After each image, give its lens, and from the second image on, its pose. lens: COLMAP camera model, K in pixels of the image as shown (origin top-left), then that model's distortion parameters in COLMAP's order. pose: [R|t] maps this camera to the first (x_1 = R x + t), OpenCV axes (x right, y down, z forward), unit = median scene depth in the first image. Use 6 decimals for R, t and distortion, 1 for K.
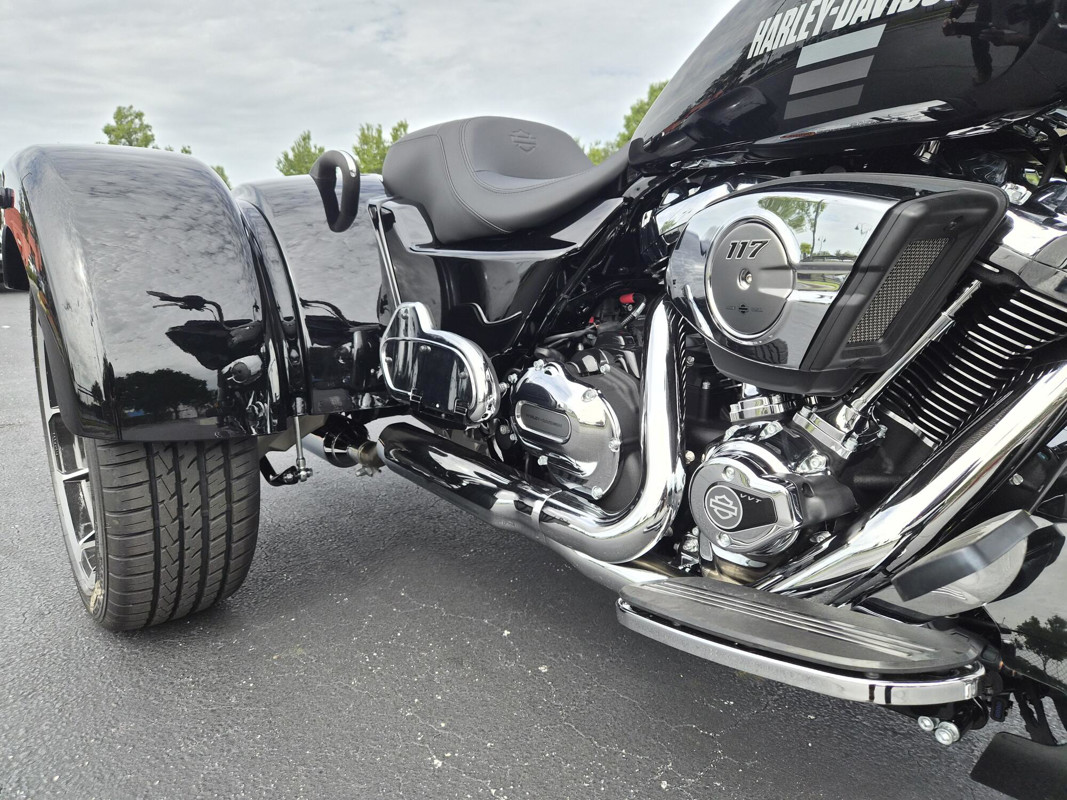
lens RADIAL K [[723.1, 0, 534.5], [0, 723.1, 396.1], [0, 0, 1]] dist [0.059138, -0.051434]
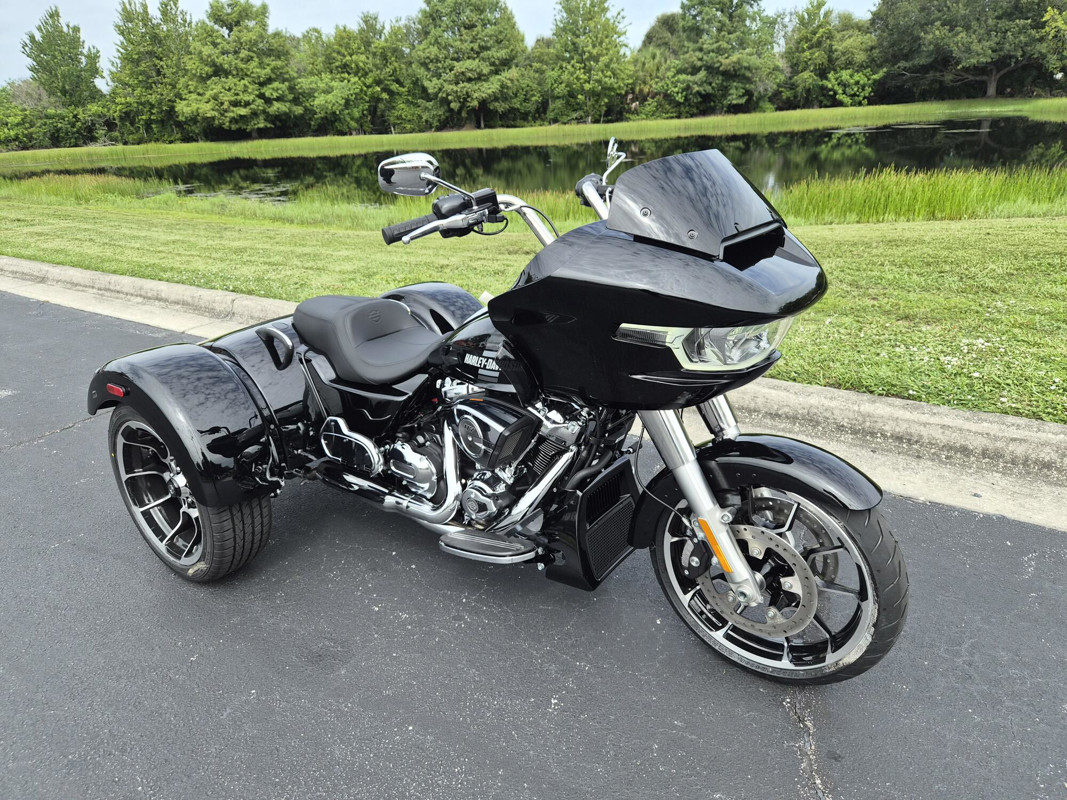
lens RADIAL K [[723.1, 0, 534.5], [0, 723.1, 396.1], [0, 0, 1]] dist [0.059138, -0.051434]
pose [[0.970026, -0.111048, 0.216144, -0.059379], [0.076274, 0.983662, 0.163068, -0.562288], [-0.230721, -0.141694, 0.962648, -1.373160]]
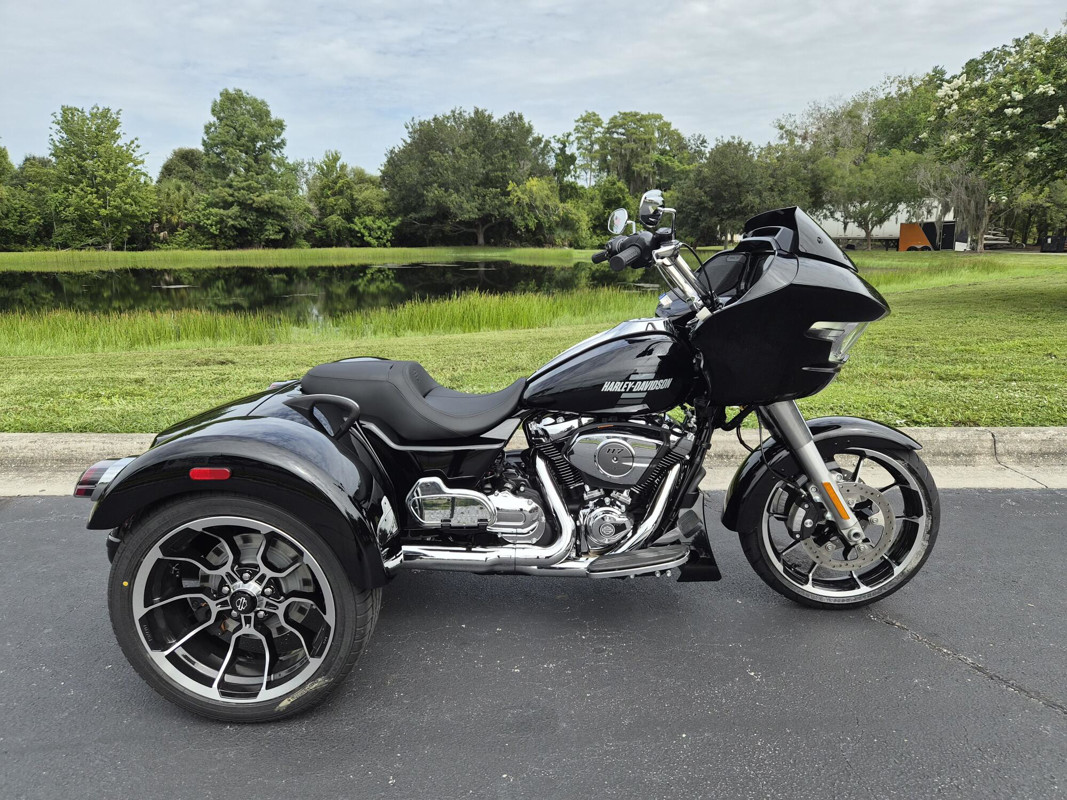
lens RADIAL K [[723.1, 0, 534.5], [0, 723.1, 396.1], [0, 0, 1]] dist [0.059138, -0.051434]
pose [[0.646922, -0.142824, 0.749062, -1.639077], [0.147888, 0.987152, 0.060498, -0.483877], [-0.748078, 0.071639, 0.659732, -0.627660]]
